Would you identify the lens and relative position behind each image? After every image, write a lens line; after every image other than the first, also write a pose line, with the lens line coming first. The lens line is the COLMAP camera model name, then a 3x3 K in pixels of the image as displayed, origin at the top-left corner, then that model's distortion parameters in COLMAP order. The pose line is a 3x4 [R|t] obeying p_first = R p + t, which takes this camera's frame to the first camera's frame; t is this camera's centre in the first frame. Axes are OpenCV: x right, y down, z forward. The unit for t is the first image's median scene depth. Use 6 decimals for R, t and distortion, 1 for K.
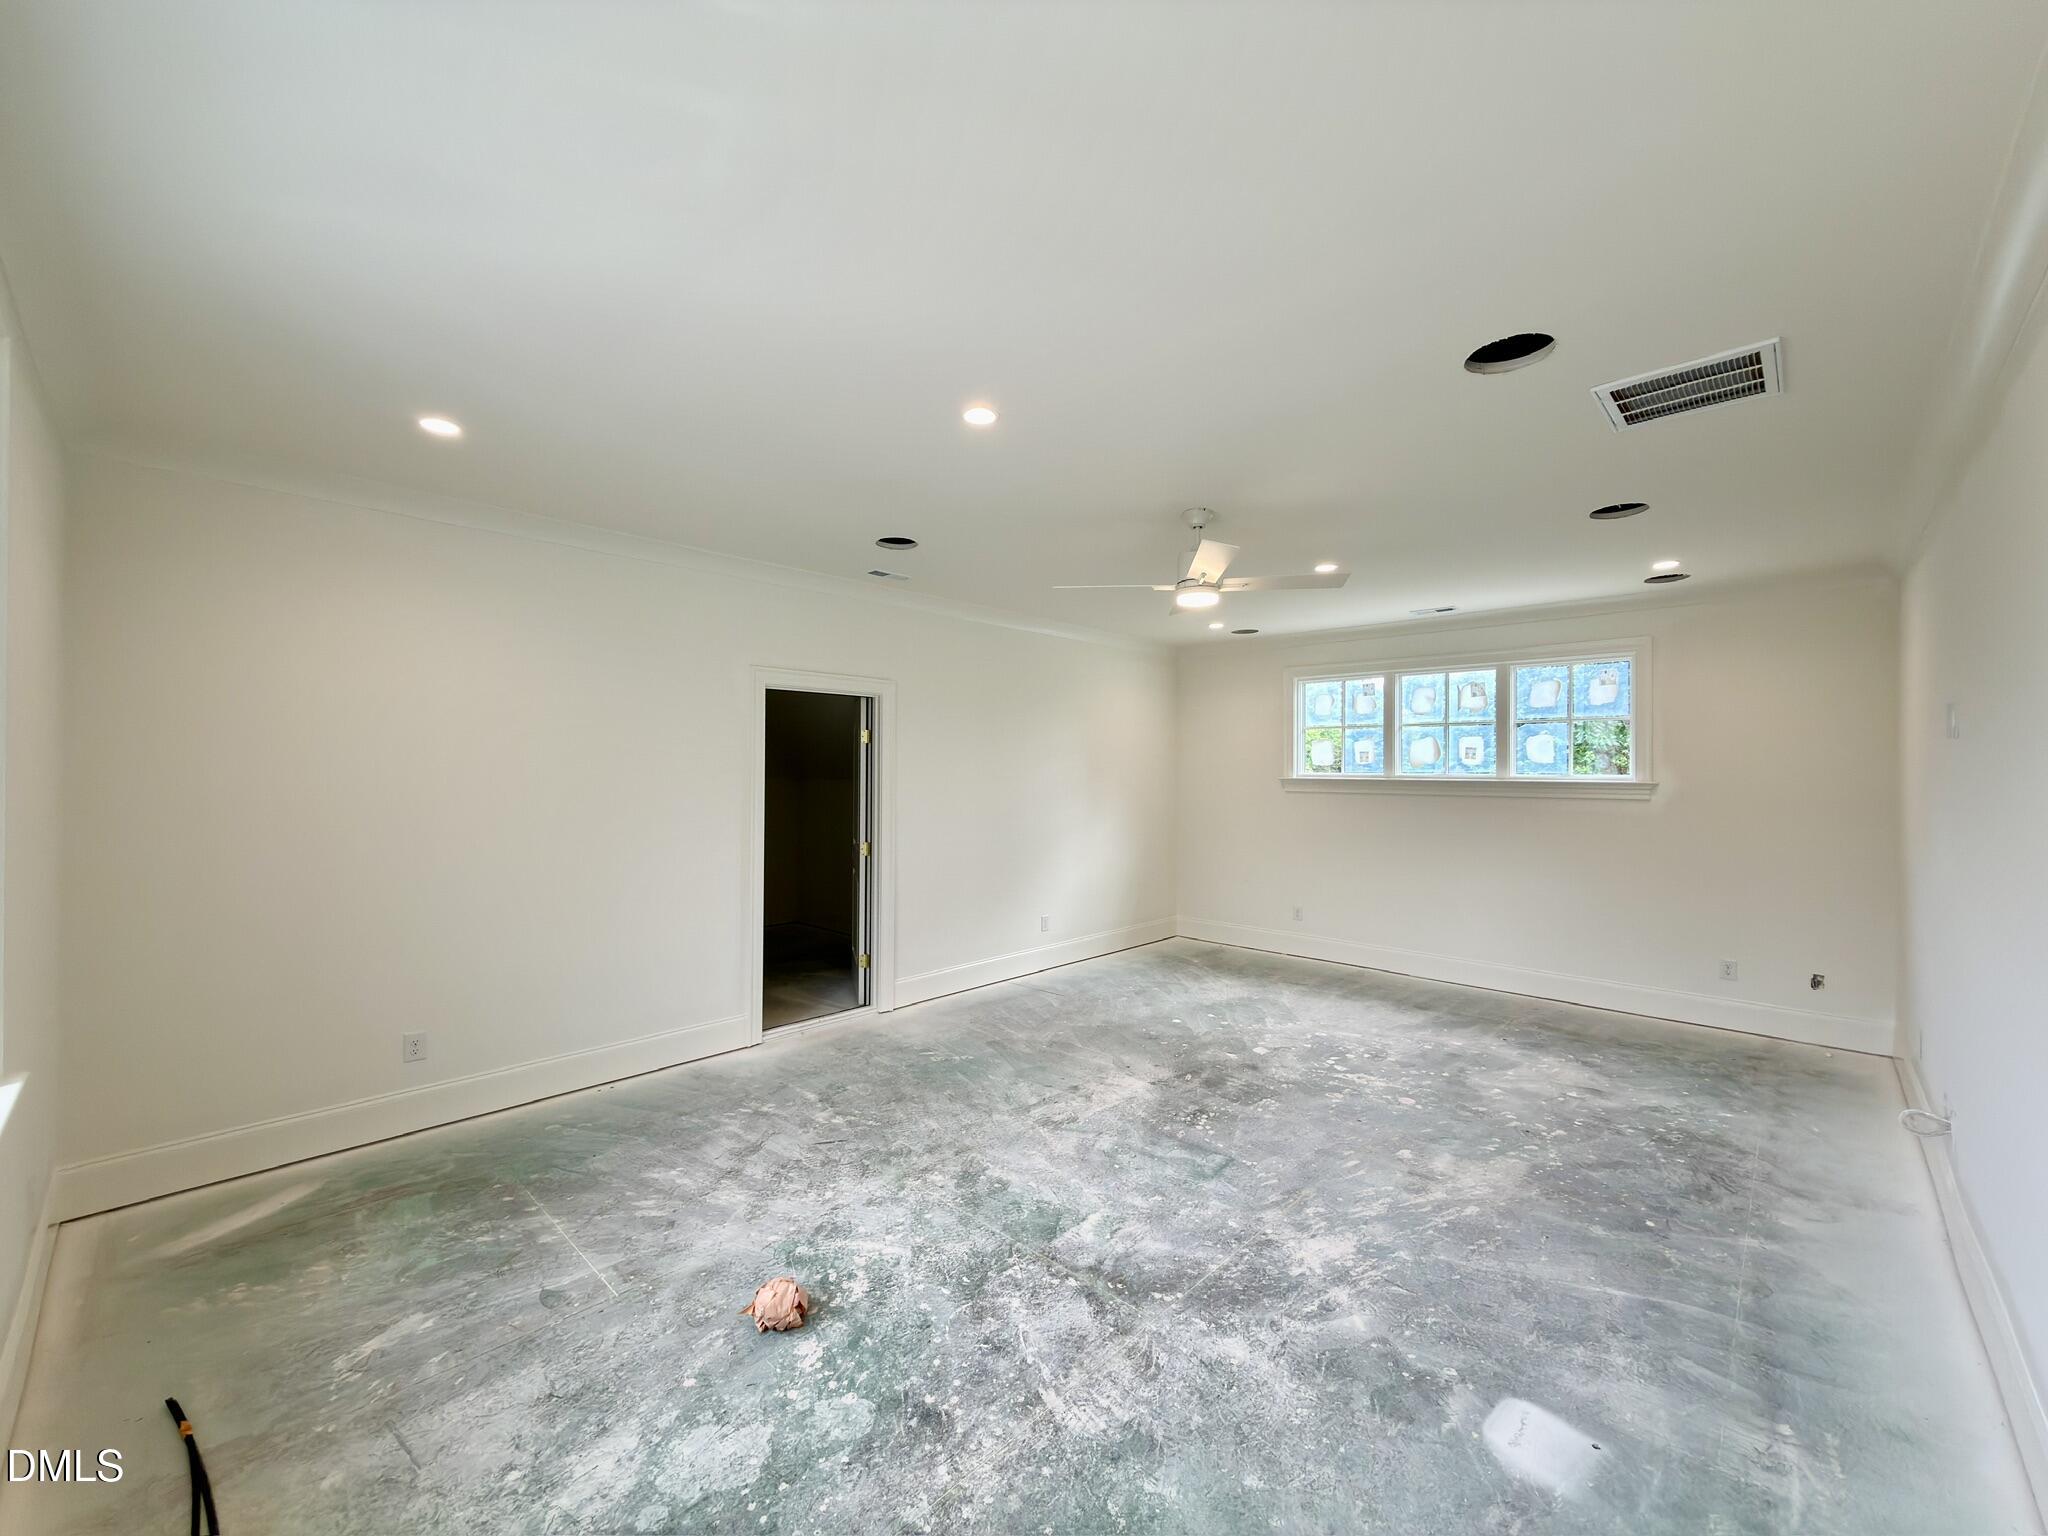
lens RADIAL K [[831.0, 0, 1024.2], [0, 831.0, 773.6], [0, 0, 1]] dist [-0.000884, 0.000052]
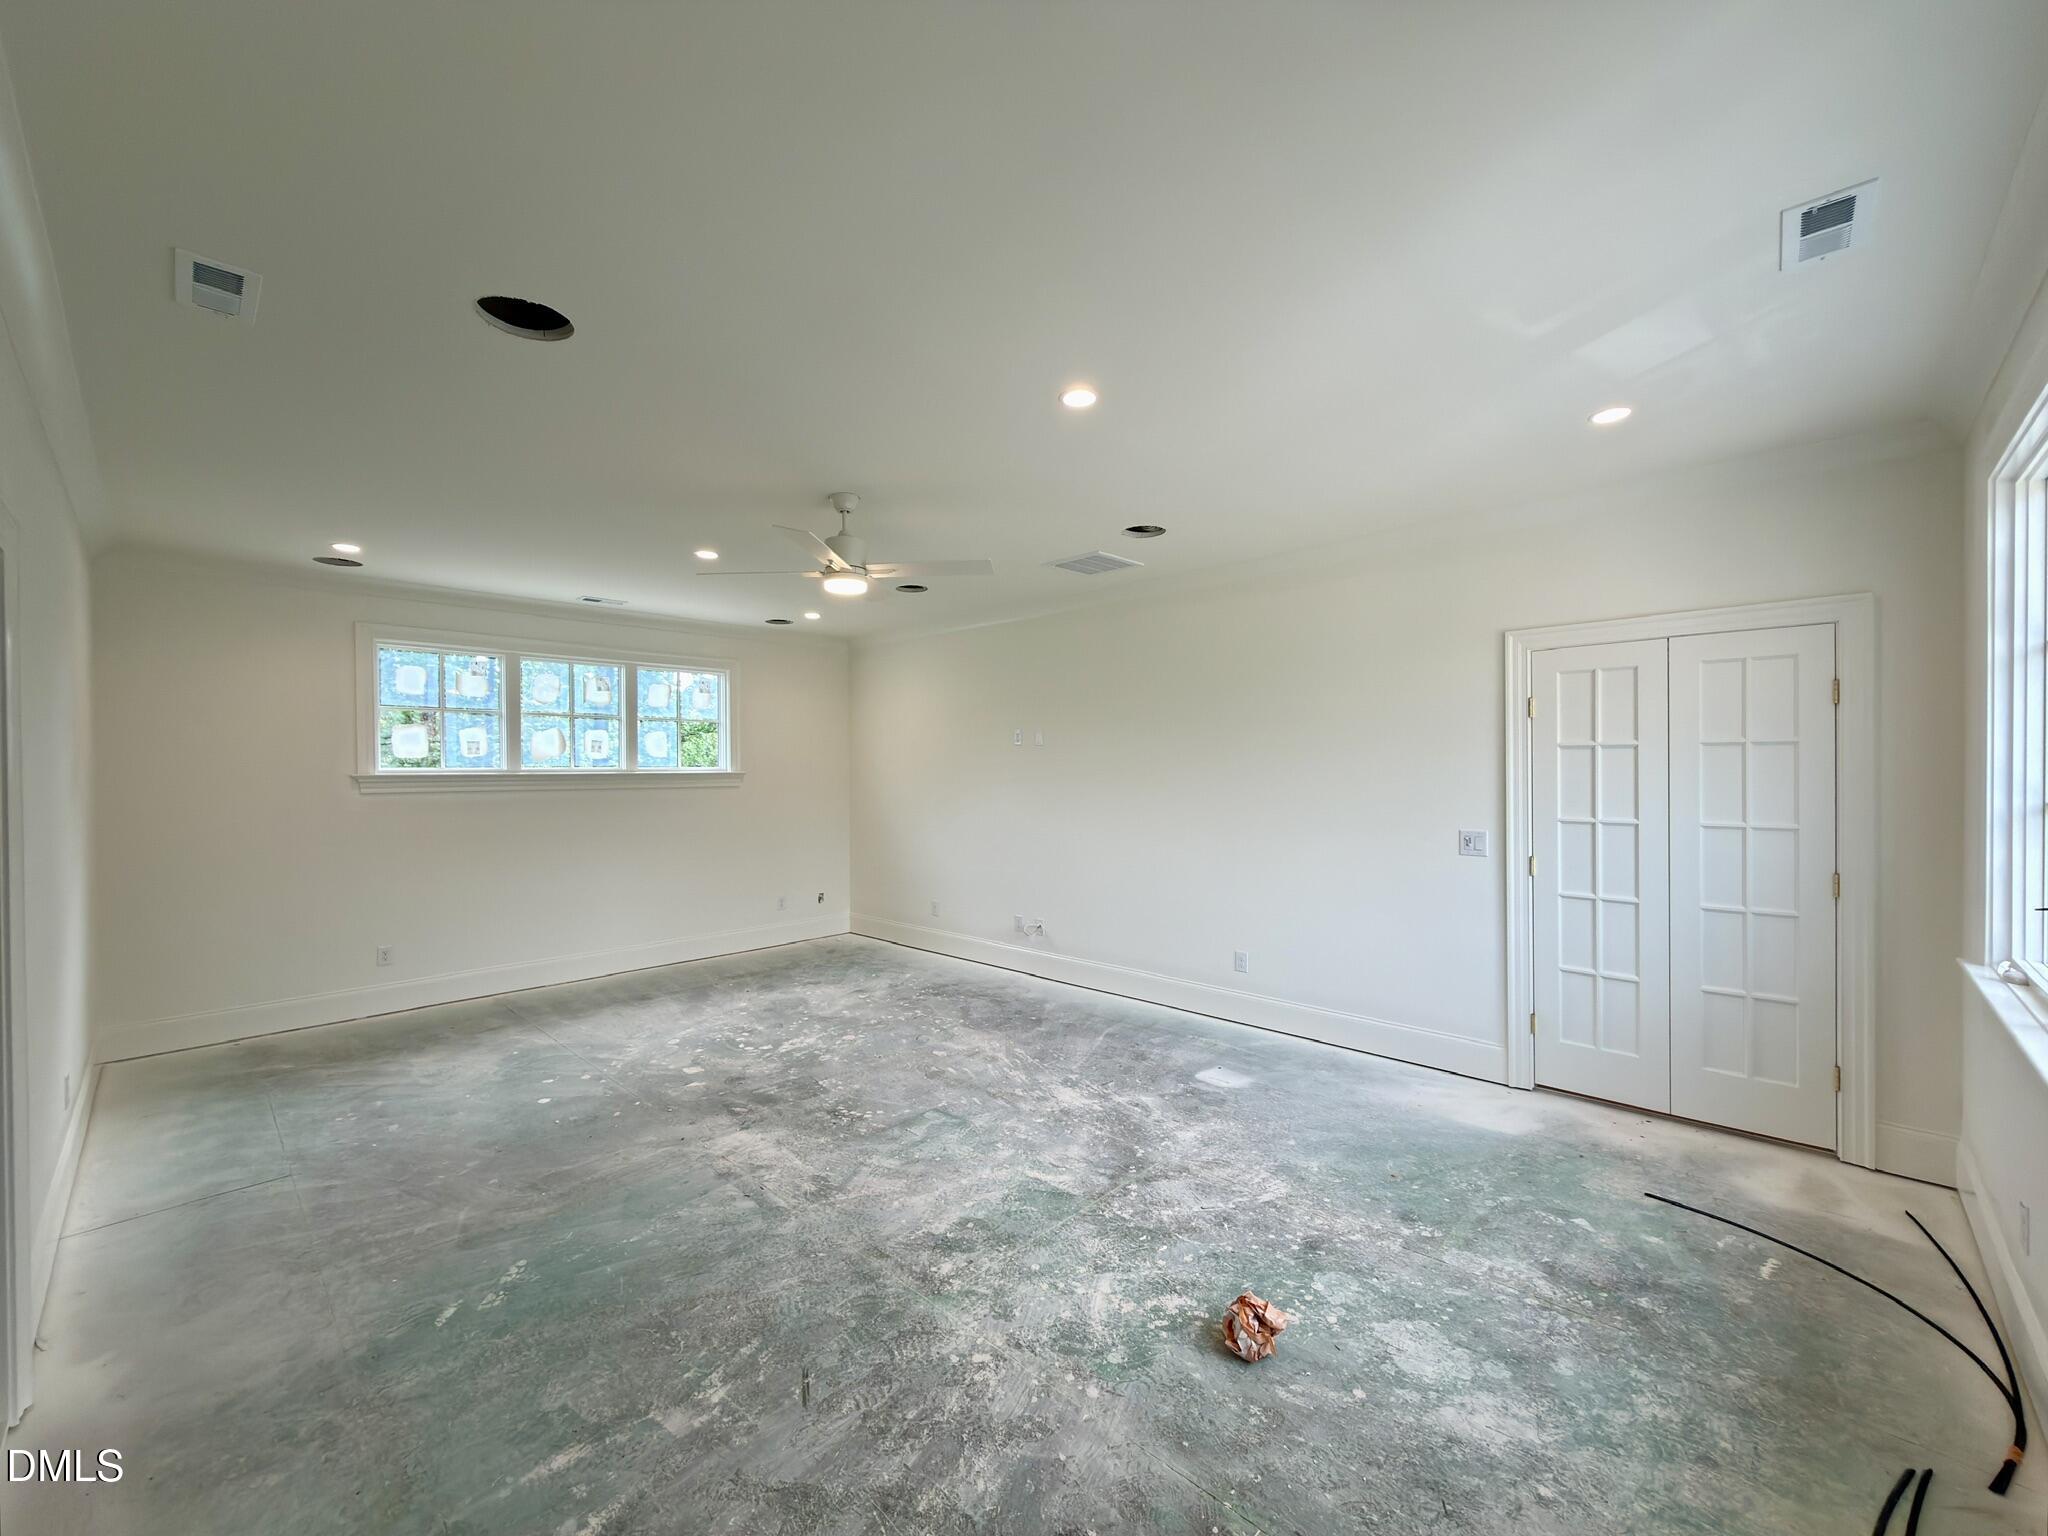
lens RADIAL K [[831.0, 0, 1024.2], [0, 831.0, 773.6], [0, 0, 1]] dist [-0.000884, 0.000052]
pose [[-0.010887, -0.013074, 0.999855, -0.880432], [0.010047, 0.999863, 0.013183, -0.000193], [-0.999890, 0.010189, -0.010754, 0.907220]]
